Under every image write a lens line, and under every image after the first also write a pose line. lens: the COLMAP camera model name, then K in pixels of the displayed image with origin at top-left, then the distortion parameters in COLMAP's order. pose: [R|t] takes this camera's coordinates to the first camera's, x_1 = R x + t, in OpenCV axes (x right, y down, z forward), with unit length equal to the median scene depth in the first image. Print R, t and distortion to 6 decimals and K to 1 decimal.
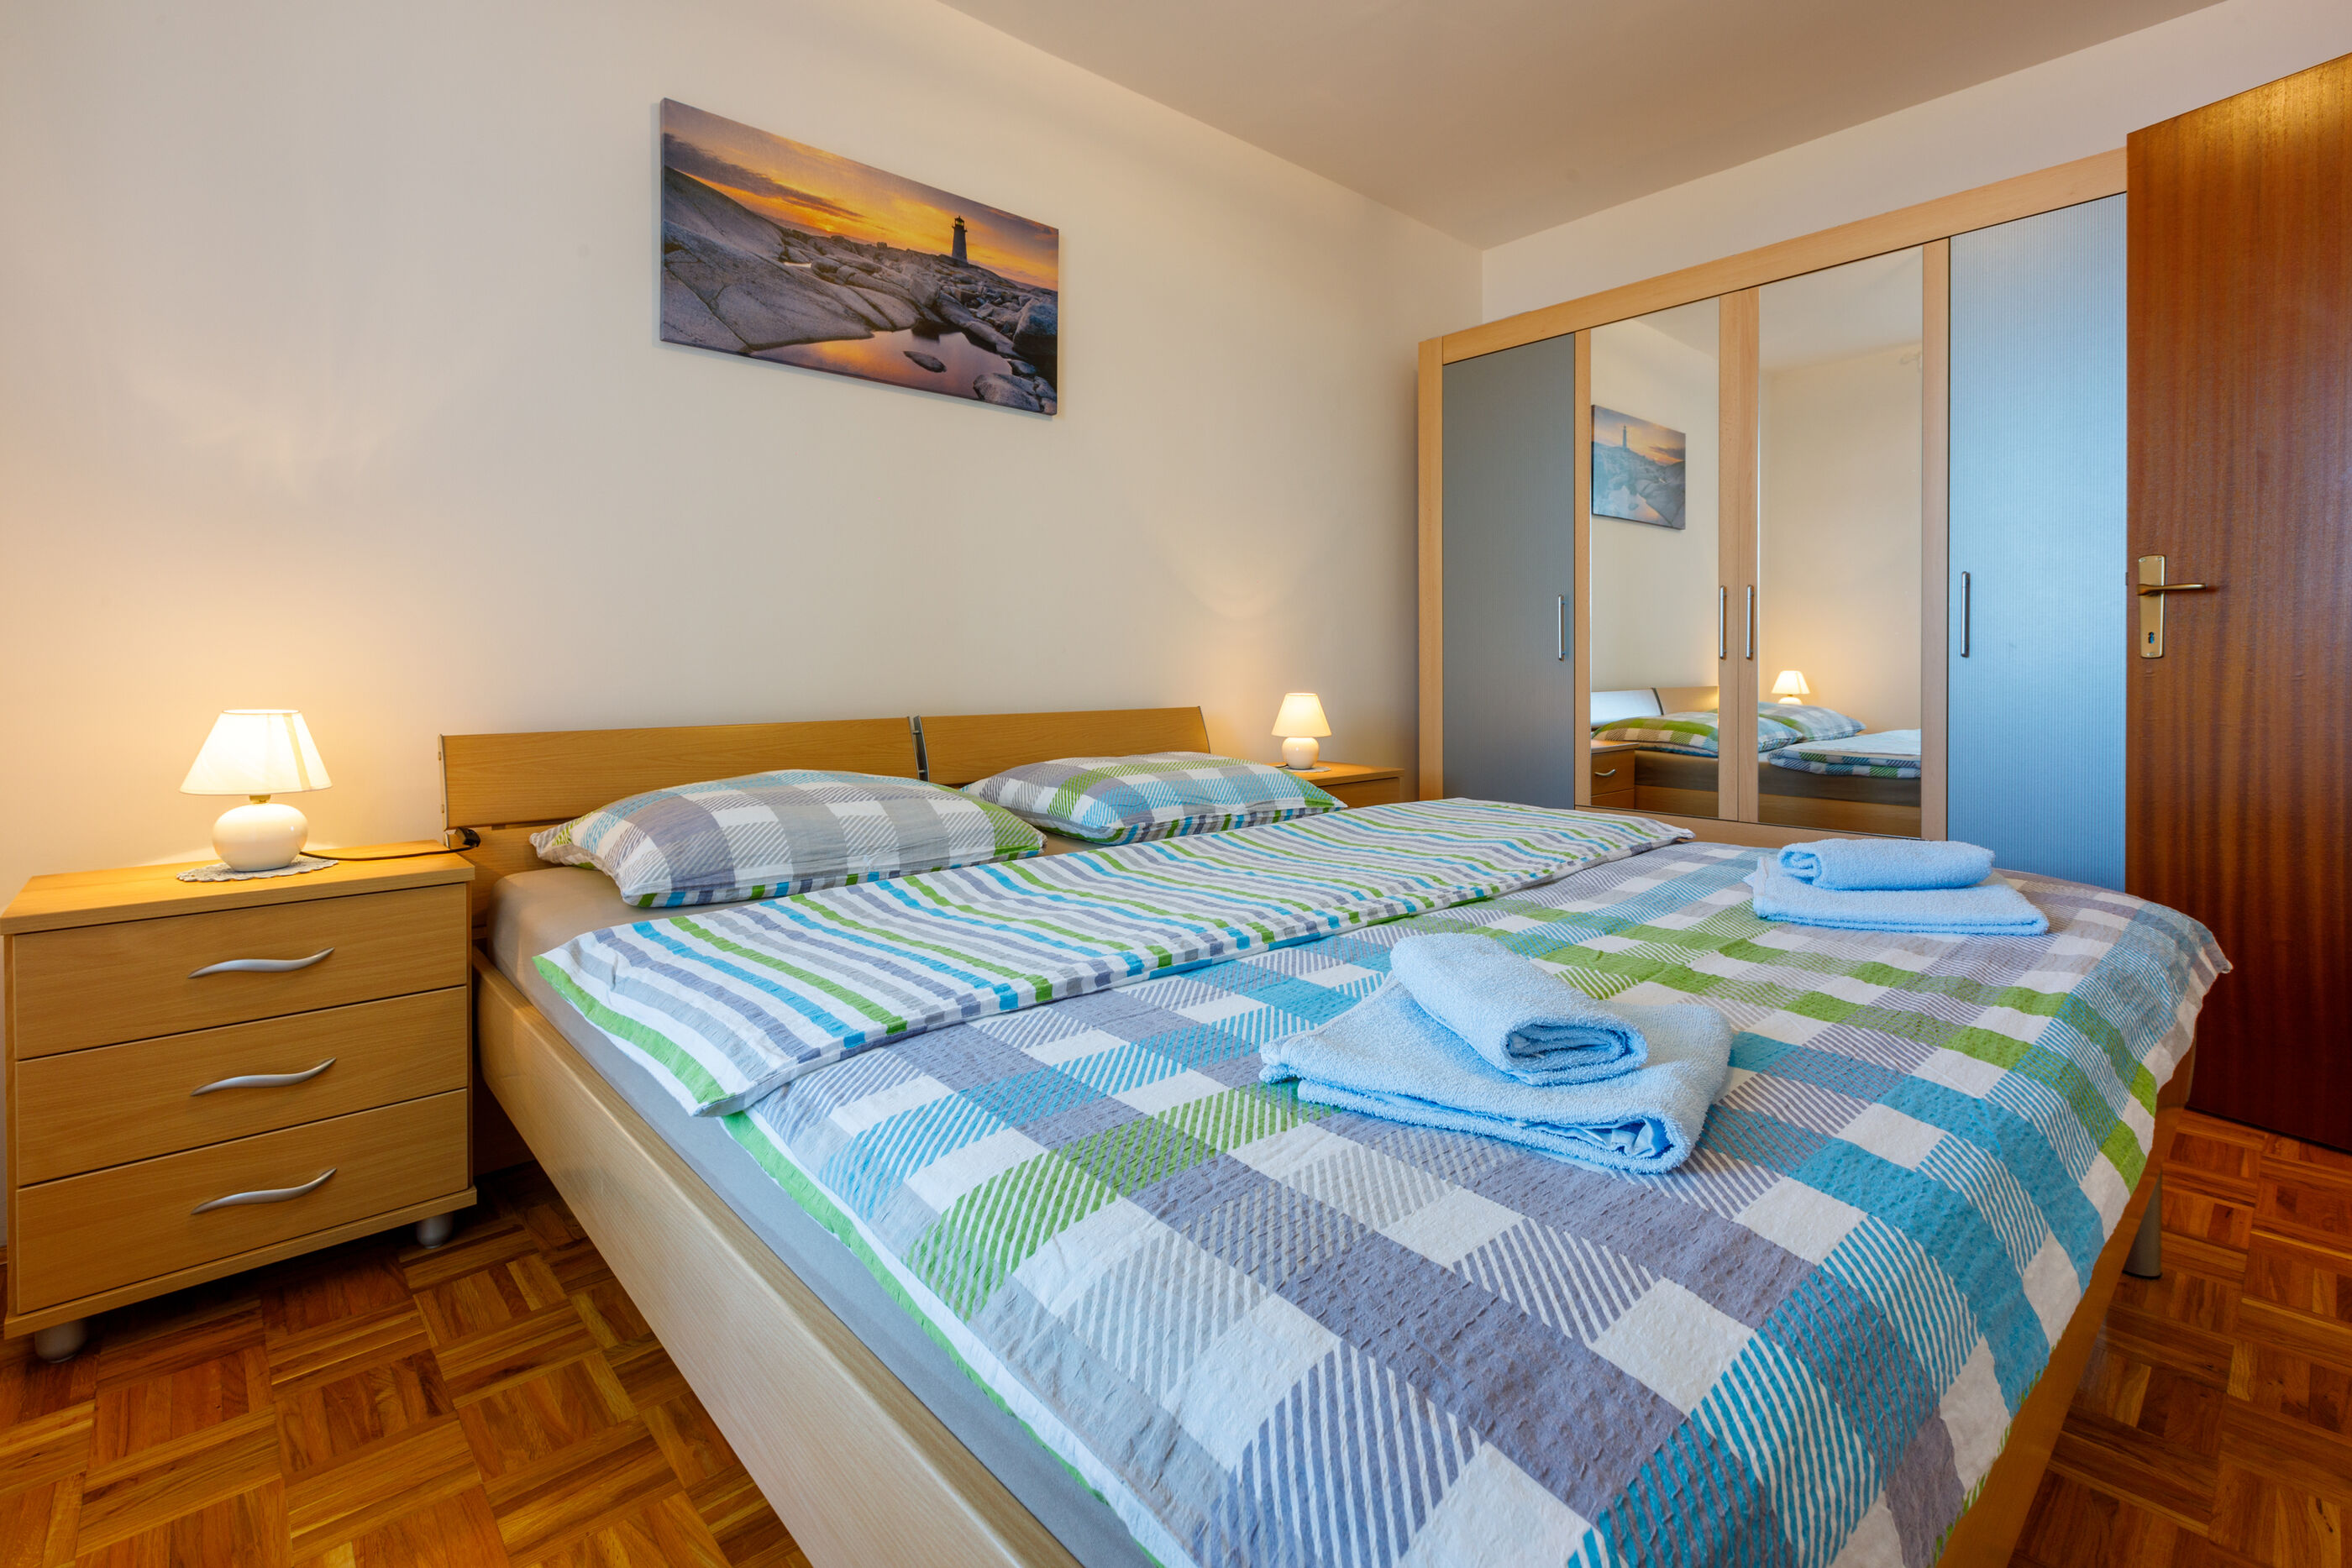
lens RADIAL K [[1057.0, 0, 1171.6], [0, 1057.0, 701.0], [0, 0, 1]] dist [-0.002904, -0.000640]
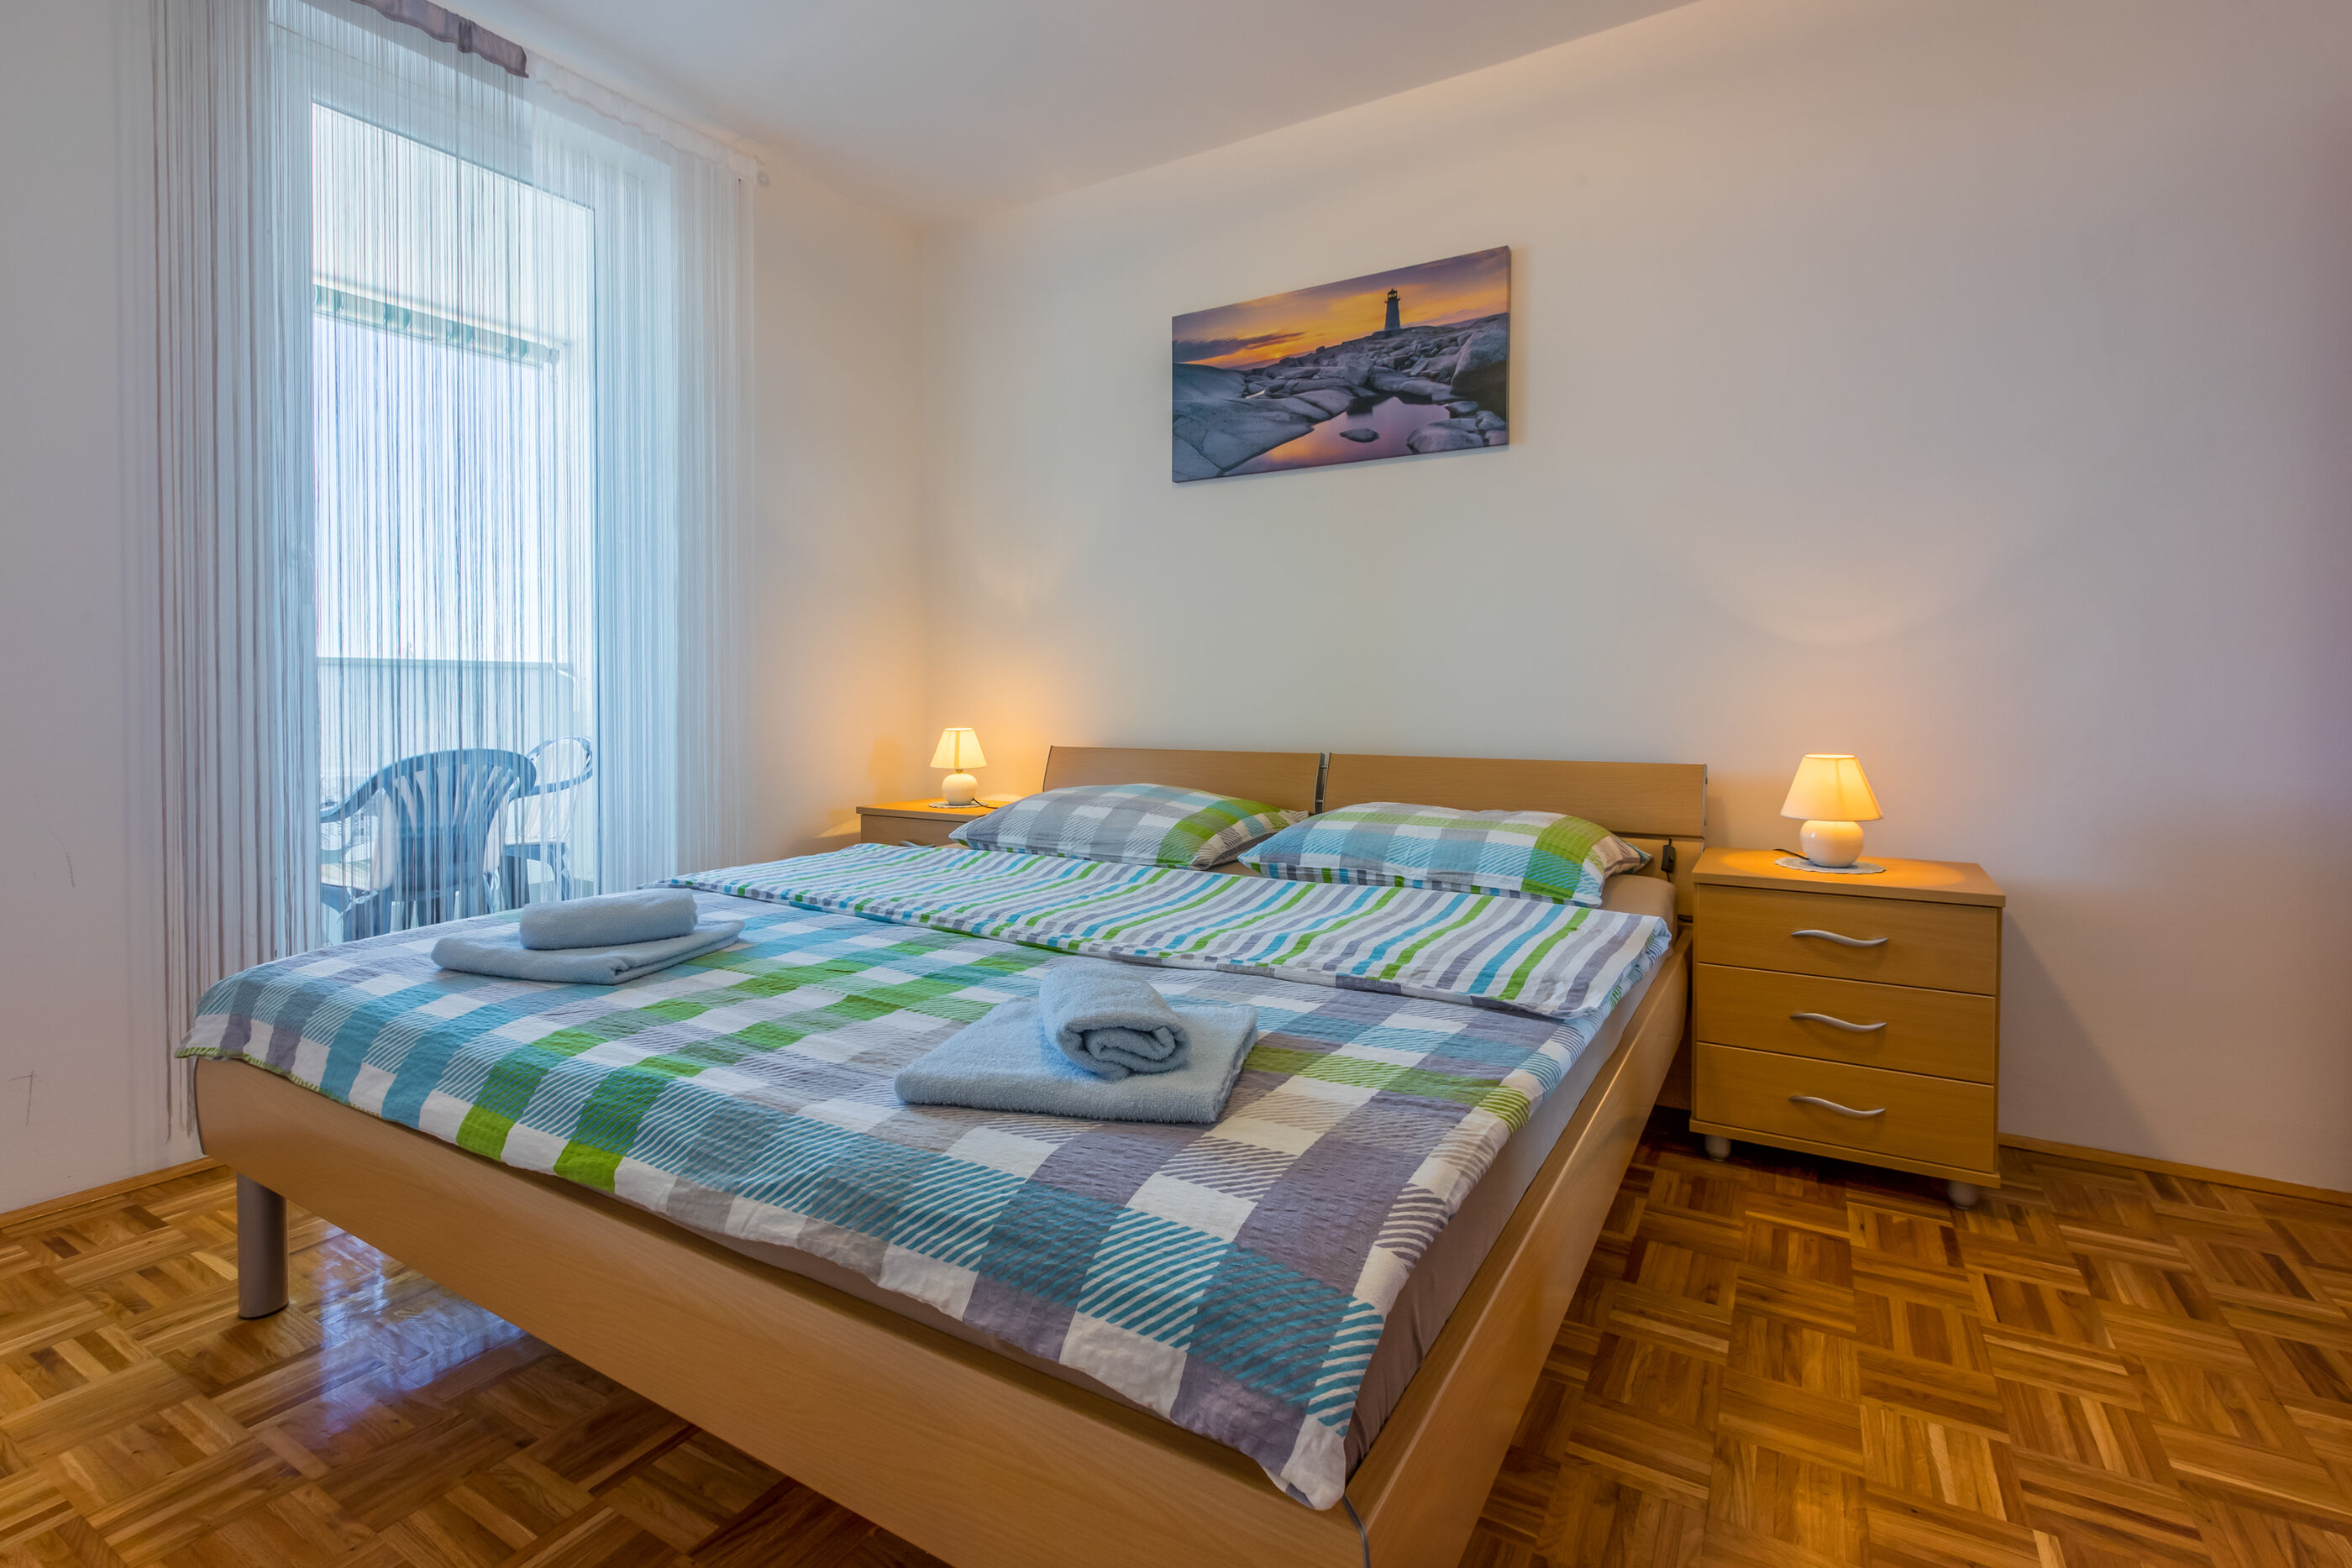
lens RADIAL K [[1097.7, 0, 1178.7], [0, 1097.7, 719.1], [0, 0, 1]] dist [-0.002445, 0.000300]
pose [[0.287353, 0.020773, -0.957599, 0.821392], [-0.035393, 0.999312, 0.011058, -0.030249], [0.957171, 0.030714, 0.287891, 0.496675]]
